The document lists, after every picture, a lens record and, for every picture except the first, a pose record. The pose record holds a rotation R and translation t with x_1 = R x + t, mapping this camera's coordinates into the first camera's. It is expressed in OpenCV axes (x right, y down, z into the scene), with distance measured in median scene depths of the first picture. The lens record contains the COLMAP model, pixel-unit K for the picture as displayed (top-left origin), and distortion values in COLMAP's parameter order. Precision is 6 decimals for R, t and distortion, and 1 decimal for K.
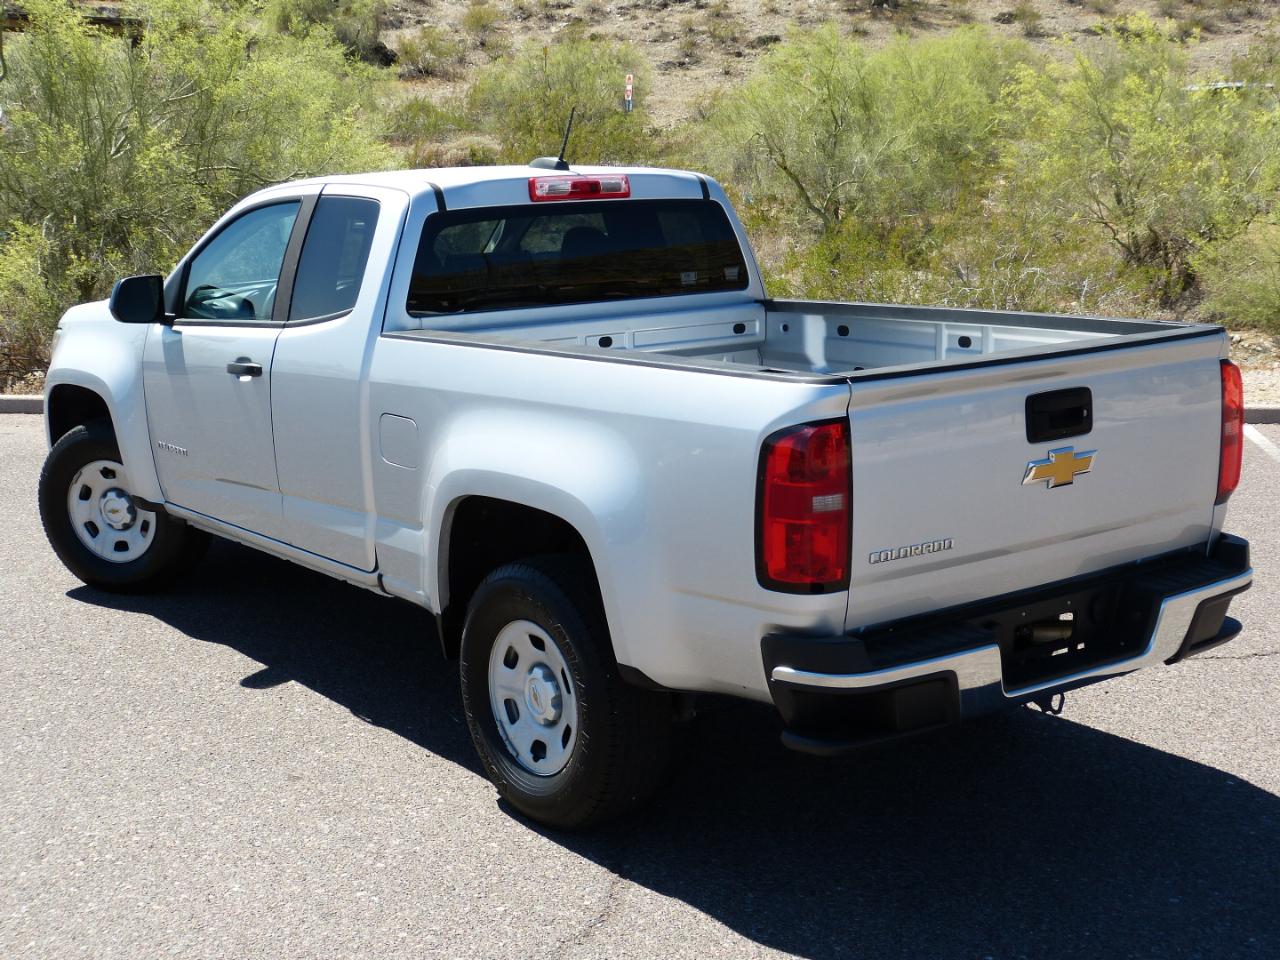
lens RADIAL K [[1786.7, 0, 645.4], [0, 1786.7, 481.5], [0, 0, 1]] dist [-0.024419, 0.309457]
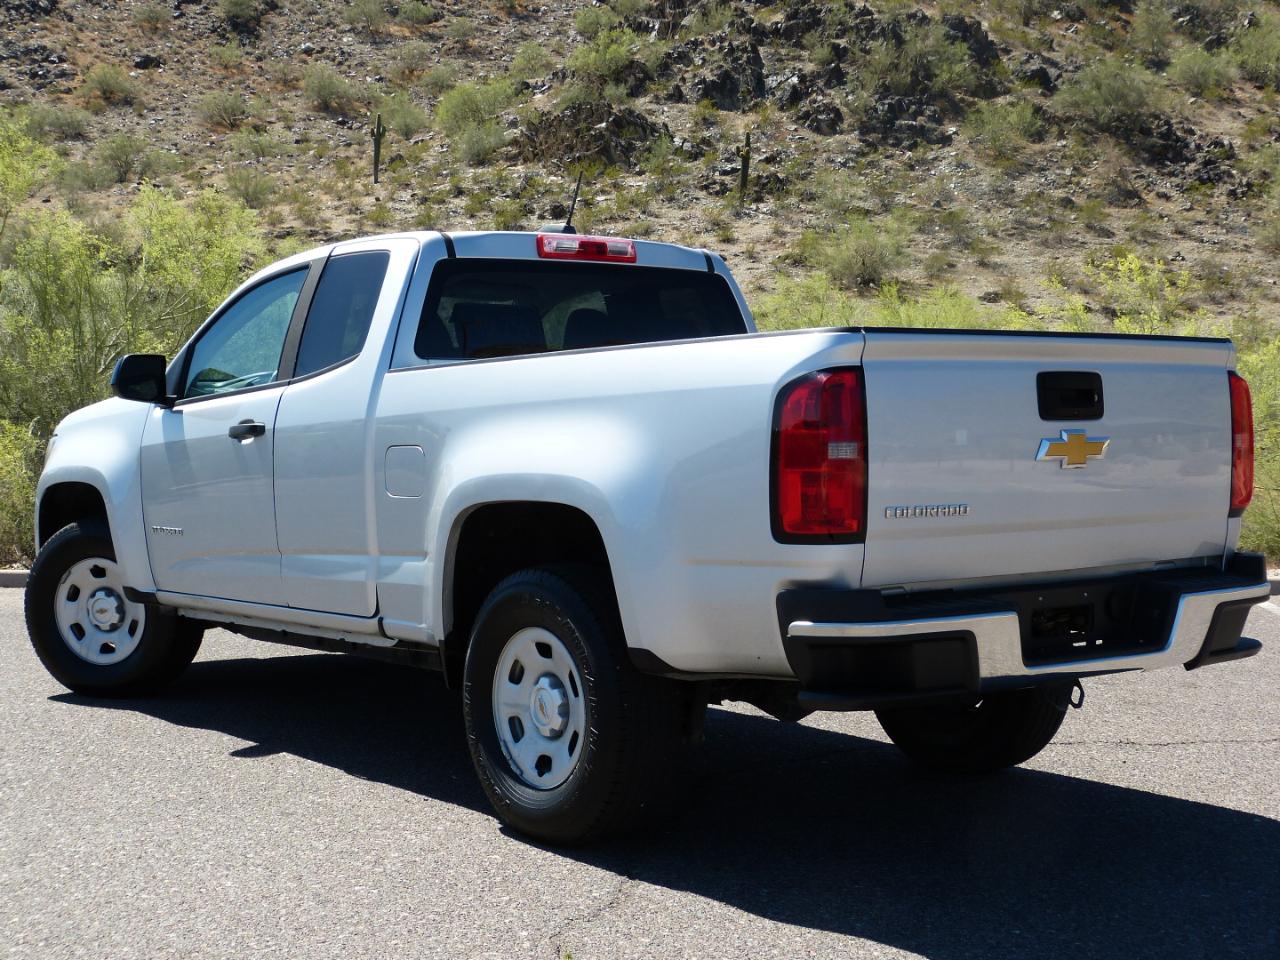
lens RADIAL K [[1838.4, 0, 647.0], [0, 1838.4, 494.5], [0, 0, 1]] dist [-0.025540, 0.376362]
pose [[0.999944, 0.005359, 0.009118, -0.012061], [-0.003894, 0.988106, -0.153724, 0.139510], [-0.009833, 0.153680, 0.988072, -0.007342]]
